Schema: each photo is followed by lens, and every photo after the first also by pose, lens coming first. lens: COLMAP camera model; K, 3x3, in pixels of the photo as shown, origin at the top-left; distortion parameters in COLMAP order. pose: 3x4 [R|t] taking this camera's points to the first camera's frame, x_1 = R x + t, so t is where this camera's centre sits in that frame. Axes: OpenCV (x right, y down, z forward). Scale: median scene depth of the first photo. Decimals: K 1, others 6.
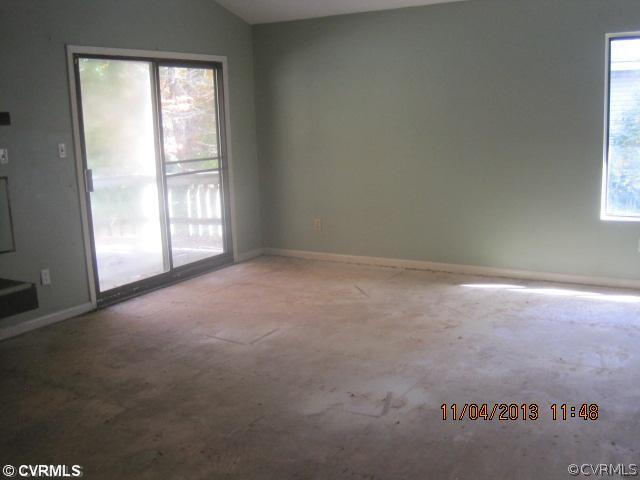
lens RADIAL K [[688.6, 0, 320.2], [0, 688.6, 240.5], [0, 0, 1]] dist [-0.093587, 0.000000]
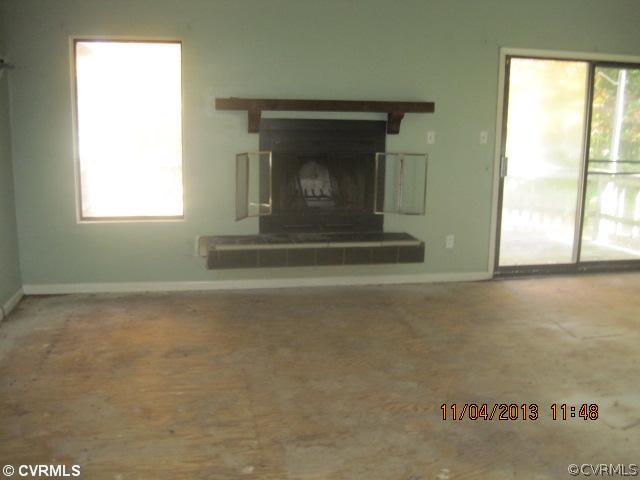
lens RADIAL K [[688.6, 0, 320.1], [0, 688.6, 239.8], [0, 0, 1]] dist [-0.093587, 0.000000]
pose [[0.669571, 0.180246, -0.720546, 0.306806], [-0.172494, 0.981320, 0.085188, -0.012840], [0.722441, 0.067250, 0.688154, 0.002842]]
